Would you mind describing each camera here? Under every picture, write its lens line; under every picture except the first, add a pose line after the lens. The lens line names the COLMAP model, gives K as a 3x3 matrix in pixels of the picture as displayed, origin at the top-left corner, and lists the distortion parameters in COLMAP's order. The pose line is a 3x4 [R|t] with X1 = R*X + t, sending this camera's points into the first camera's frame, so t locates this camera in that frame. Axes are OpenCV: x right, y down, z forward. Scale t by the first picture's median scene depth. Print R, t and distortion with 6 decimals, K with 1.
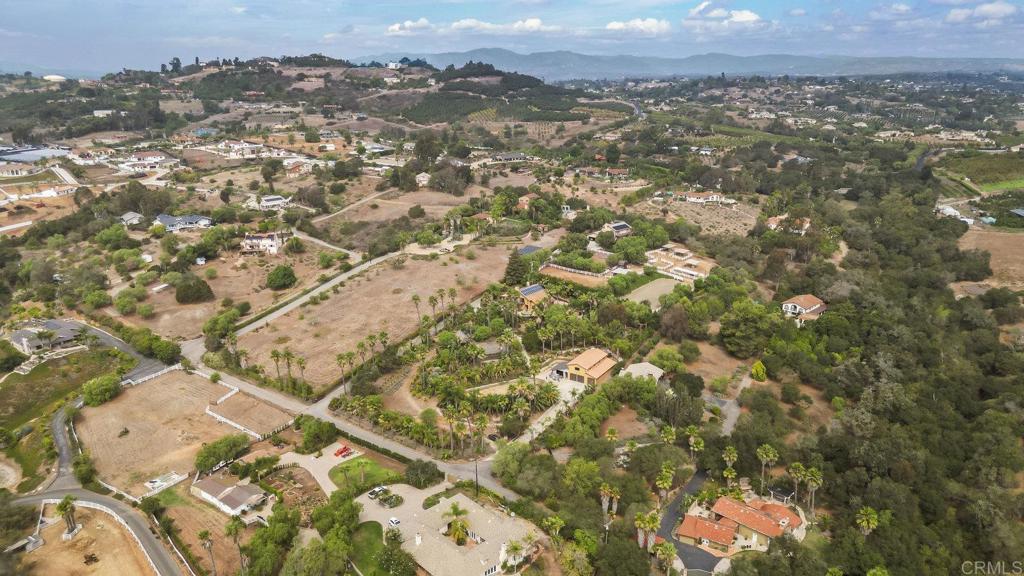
lens RADIAL K [[696.0, 0, 508.5], [0, 696.0, 287.5], [0, 0, 1]] dist [0.049339, -0.062840]
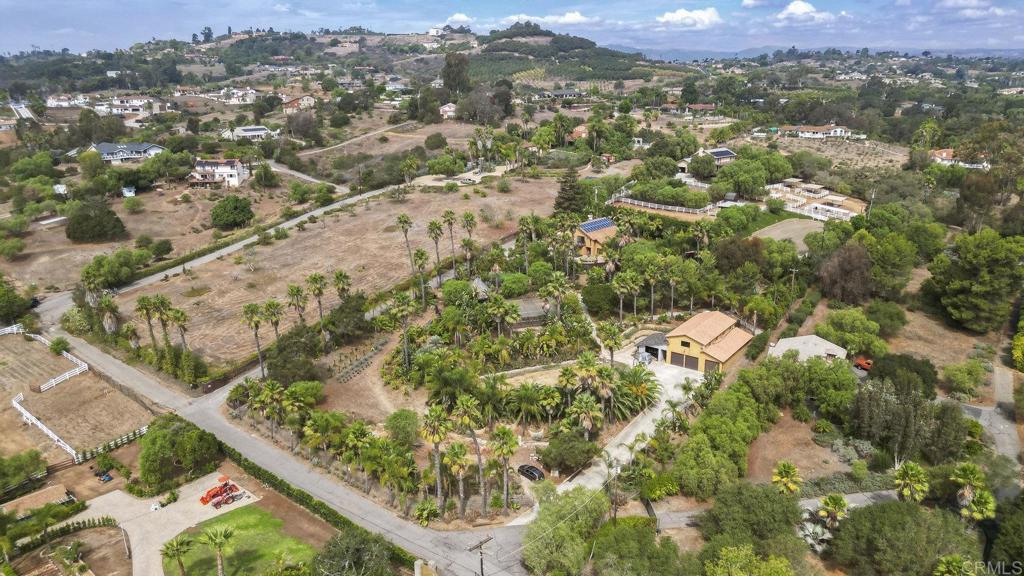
lens RADIAL K [[696.0, 0, 508.5], [0, 696.0, 287.5], [0, 0, 1]] dist [0.049339, -0.062840]
pose [[0.997712, 0.014719, -0.065979, -0.003916], [-0.014423, 0.999884, 0.004966, 0.056143], [0.066044, -0.004003, 0.997809, 0.345179]]
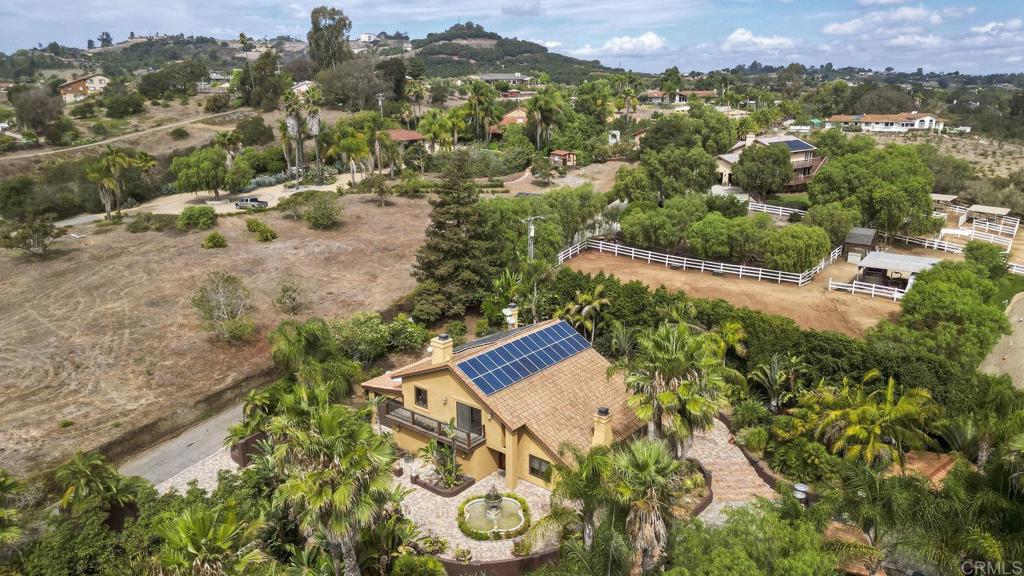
lens RADIAL K [[696.0, 0, 508.5], [0, 696.0, 287.5], [0, 0, 1]] dist [0.049339, -0.062840]
pose [[0.999974, -0.002183, -0.006843, 0.028365], [0.001989, 0.999600, -0.028217, -0.008326], [0.006902, 0.028202, 0.999578, 0.786095]]
